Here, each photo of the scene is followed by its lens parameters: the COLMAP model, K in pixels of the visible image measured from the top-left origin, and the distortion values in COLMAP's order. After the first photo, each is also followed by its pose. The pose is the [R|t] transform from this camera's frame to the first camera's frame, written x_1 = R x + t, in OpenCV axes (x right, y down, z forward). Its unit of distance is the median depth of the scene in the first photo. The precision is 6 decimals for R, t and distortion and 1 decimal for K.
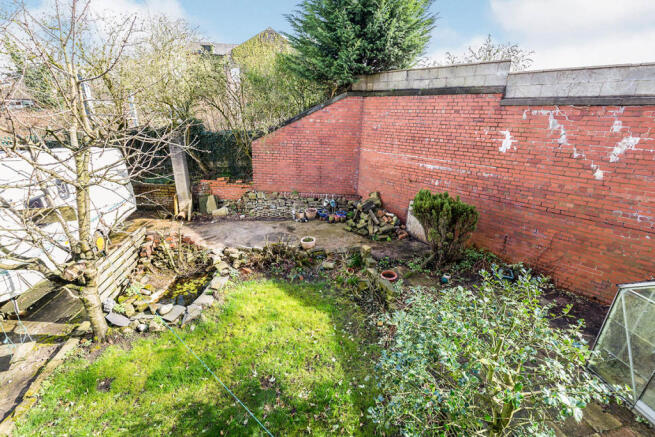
lens RADIAL K [[301.4, 0, 328.0], [0, 301.4, 219.6], [0, 0, 1]] dist [-0.000477, -0.000017]
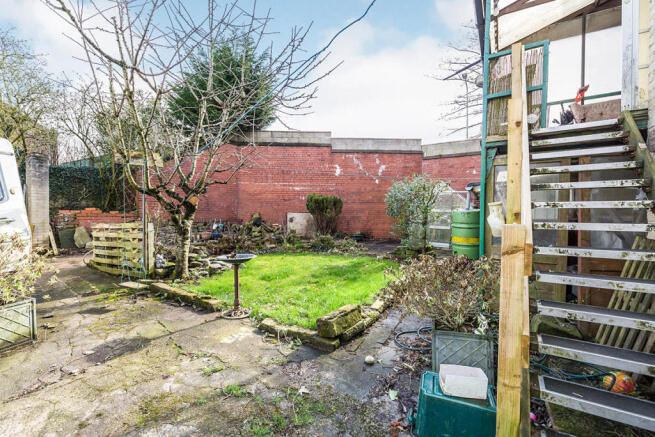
lens RADIAL K [[301.4, 0, 327.3], [0, 301.4, 217.3], [0, 0, 1]] dist [-0.000477, -0.000017]
pose [[0.633081, -0.016130, 0.773918, -0.921650], [0.275764, 0.938889, -0.206013, 0.390650], [-0.723300, 0.343842, 0.598841, -0.002343]]
